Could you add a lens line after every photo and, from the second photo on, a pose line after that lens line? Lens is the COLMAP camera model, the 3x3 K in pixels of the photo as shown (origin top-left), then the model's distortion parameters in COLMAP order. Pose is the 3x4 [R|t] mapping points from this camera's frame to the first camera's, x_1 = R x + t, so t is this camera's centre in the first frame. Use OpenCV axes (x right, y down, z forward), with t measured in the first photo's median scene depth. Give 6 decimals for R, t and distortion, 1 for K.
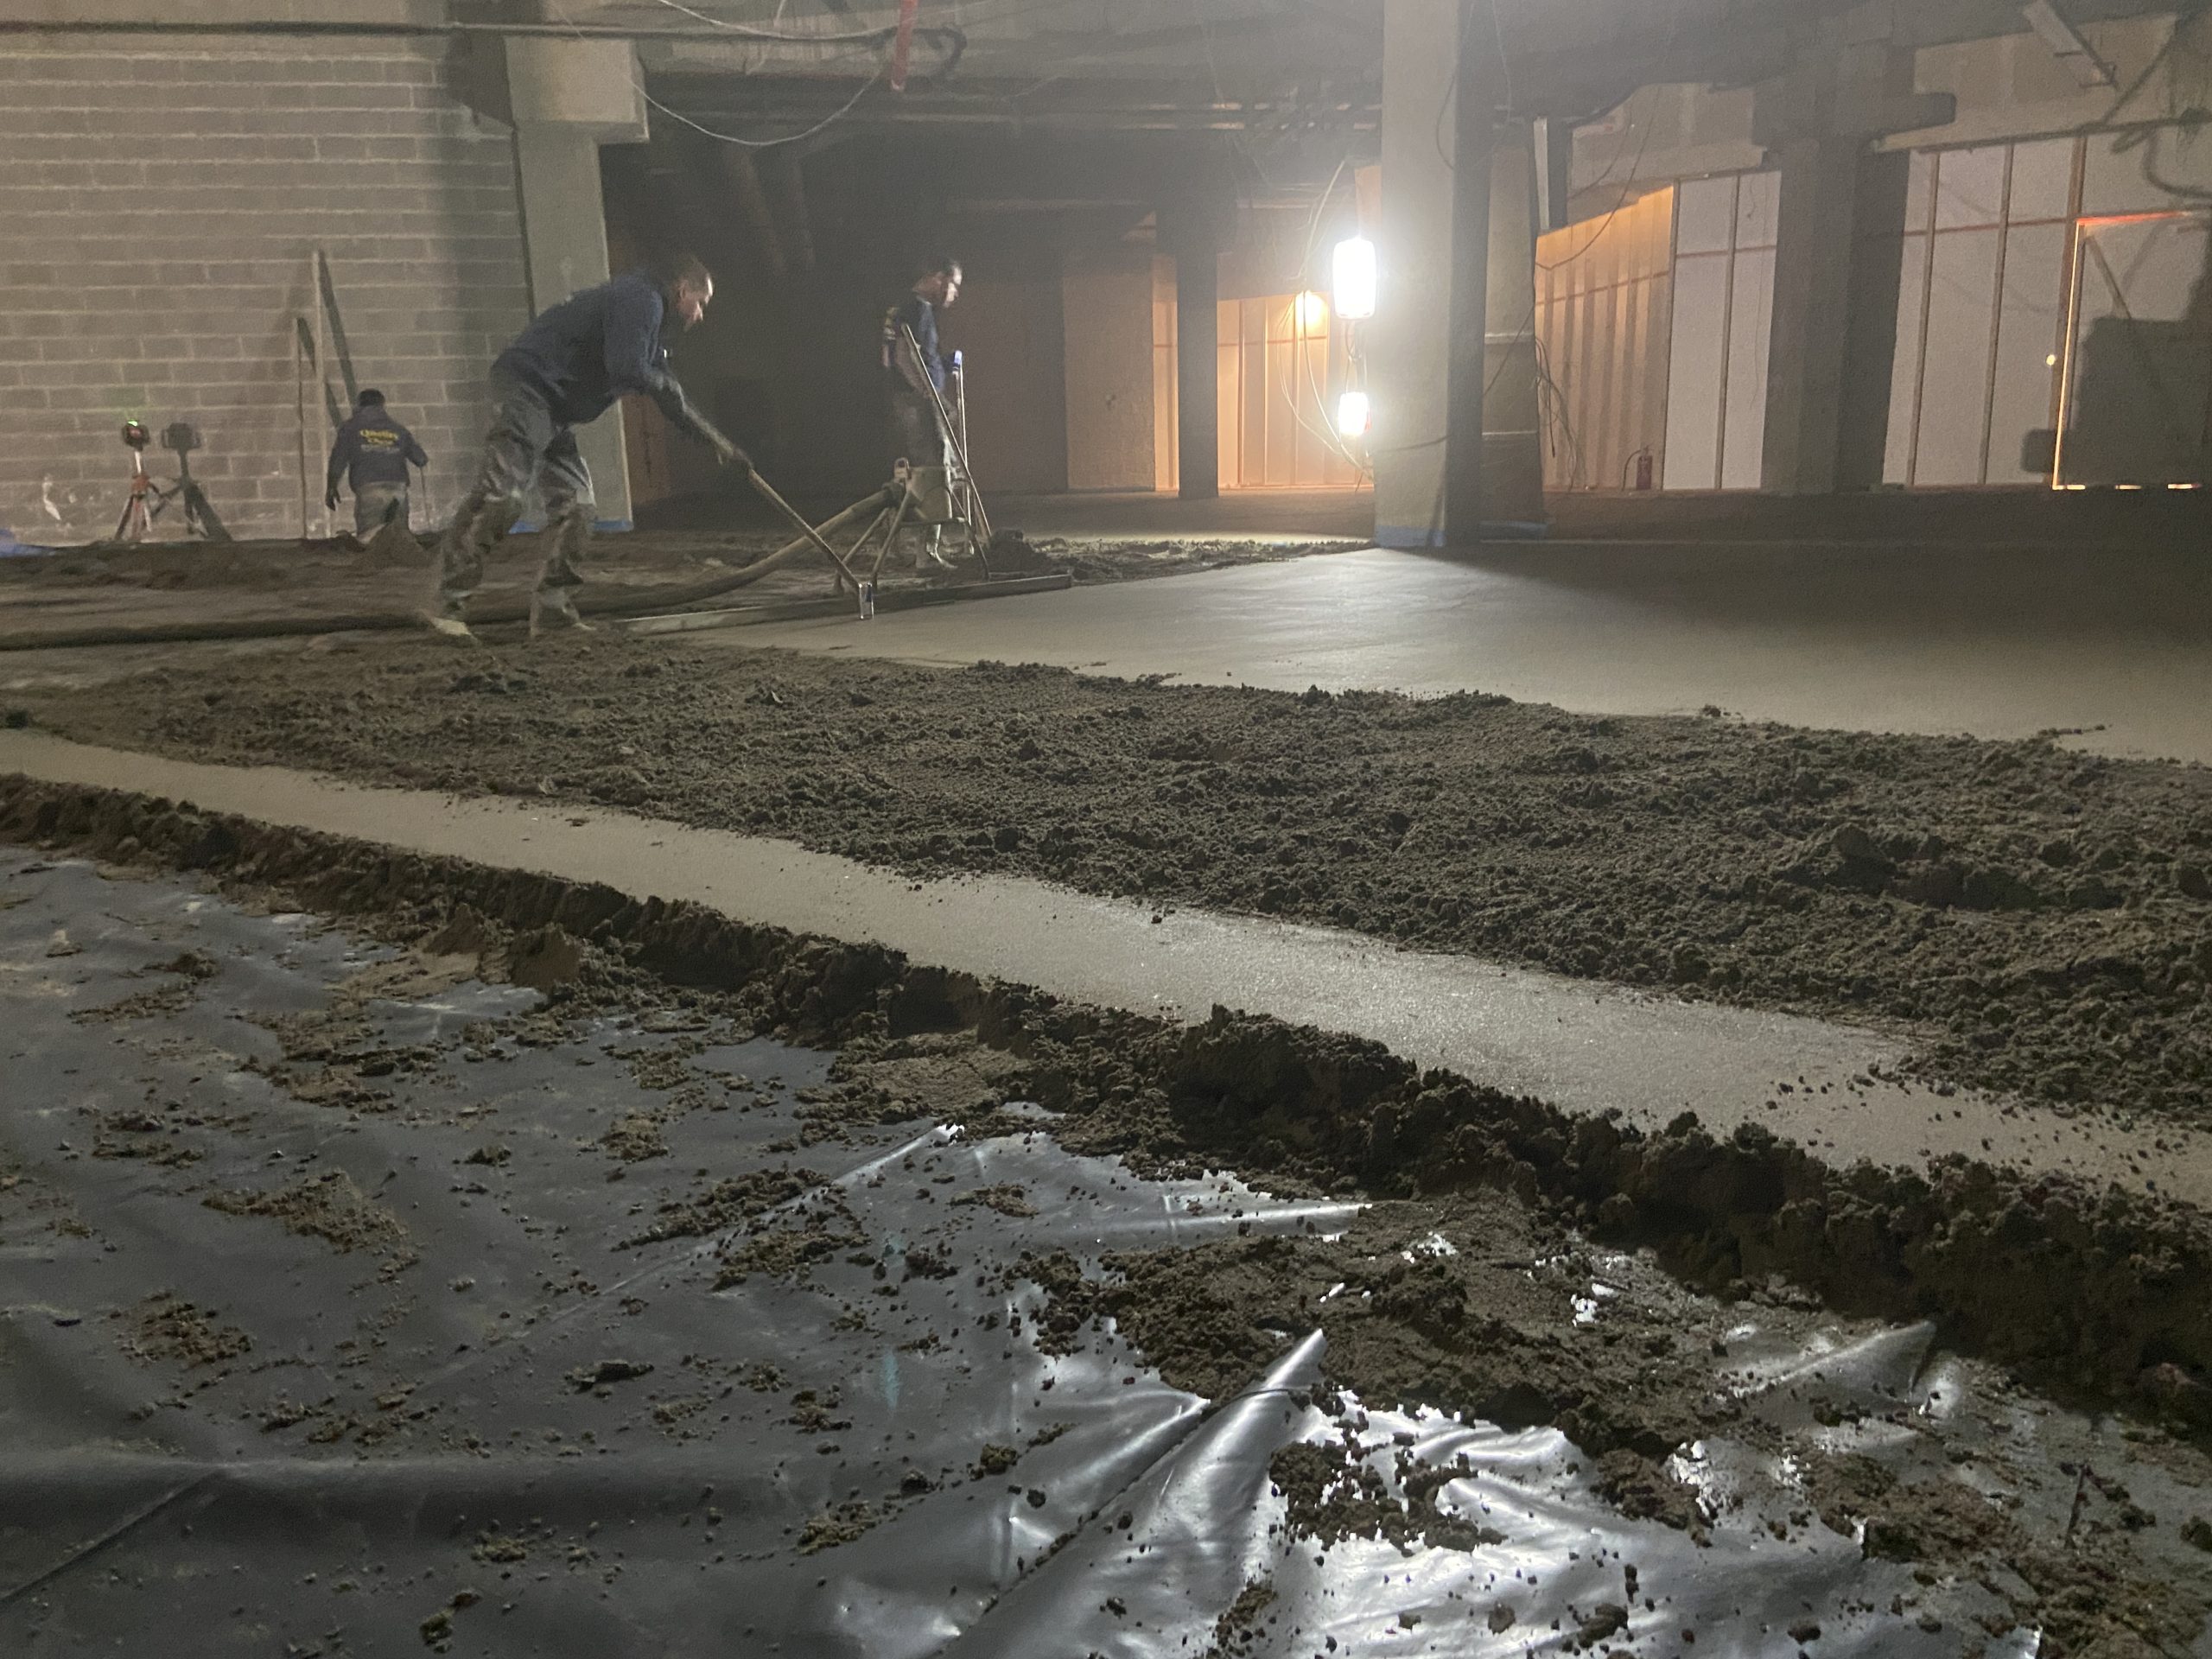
lens RADIAL K [[1654.6, 0, 1106.0], [0, 1654.6, 829.5], [0, 0, 1]] dist [0.120540, -0.148042]
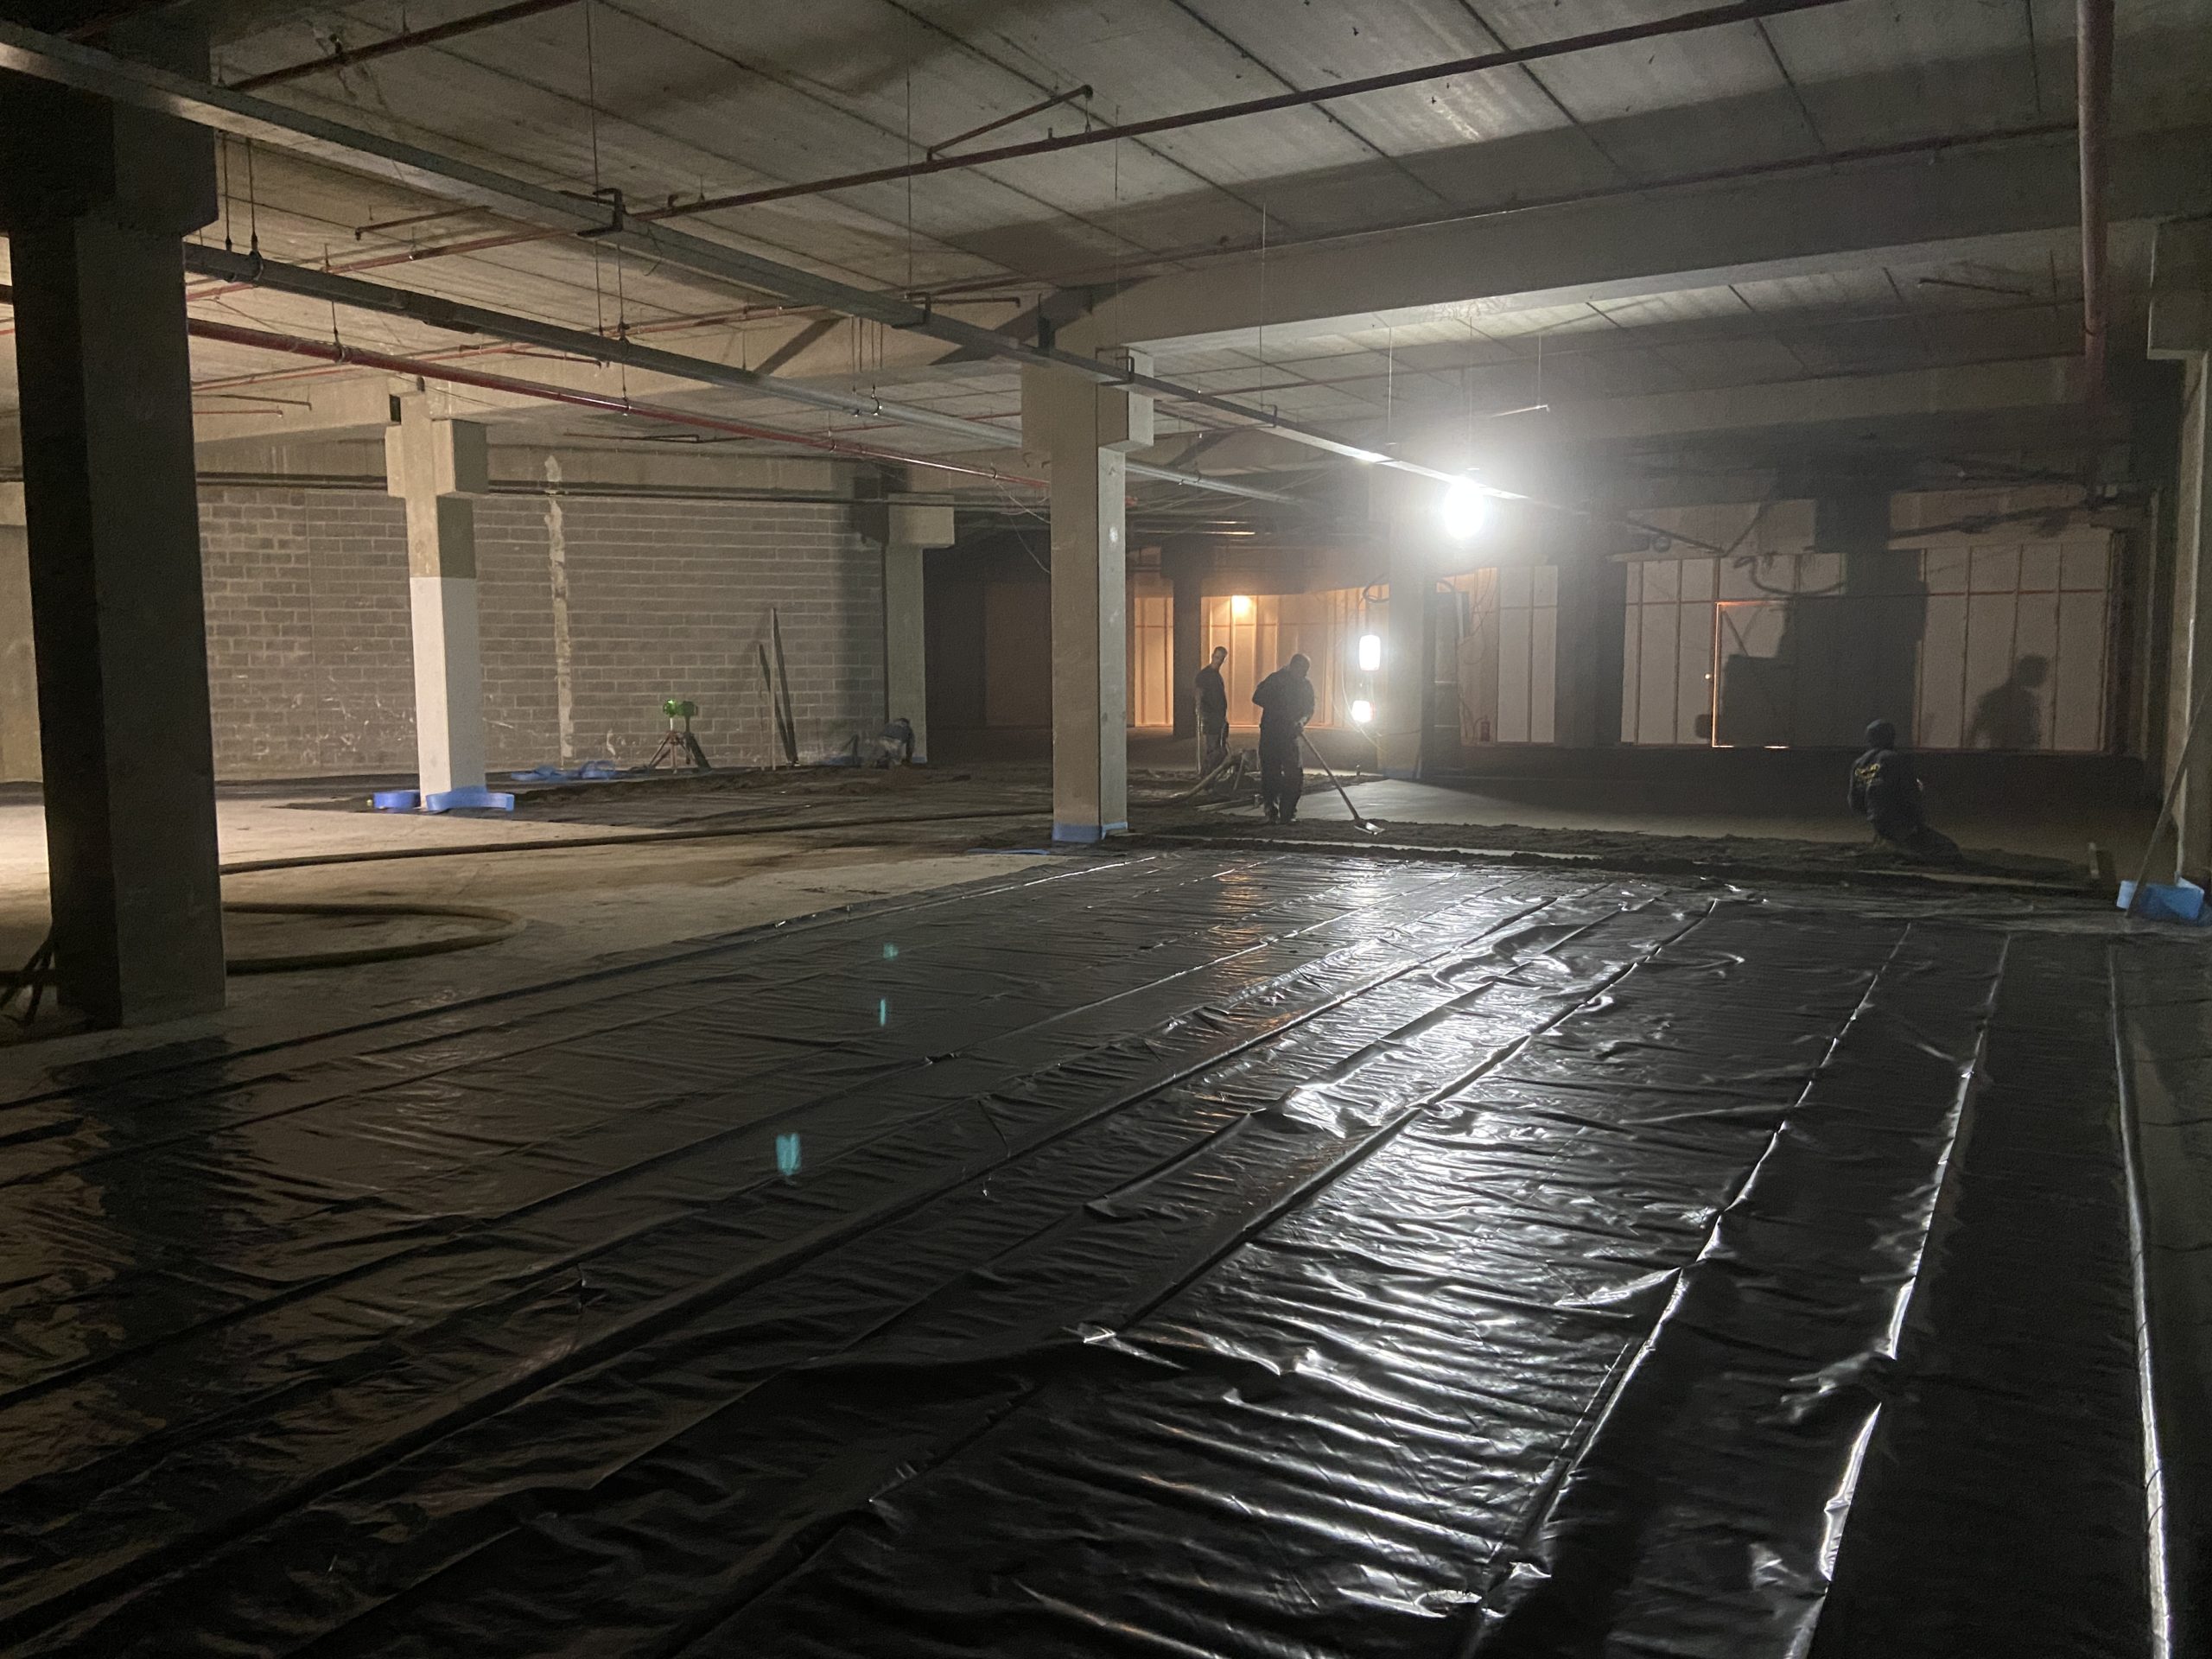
lens RADIAL K [[1649.7, 0, 1100.6], [0, 1649.7, 835.7], [0, 0, 1]] dist [0.121582, -0.145018]
pose [[0.993680, 0.005176, 0.112131, -0.285424], [0.008187, 0.992934, -0.118387, 0.097327], [-0.111952, 0.118556, 0.986616, -0.670285]]
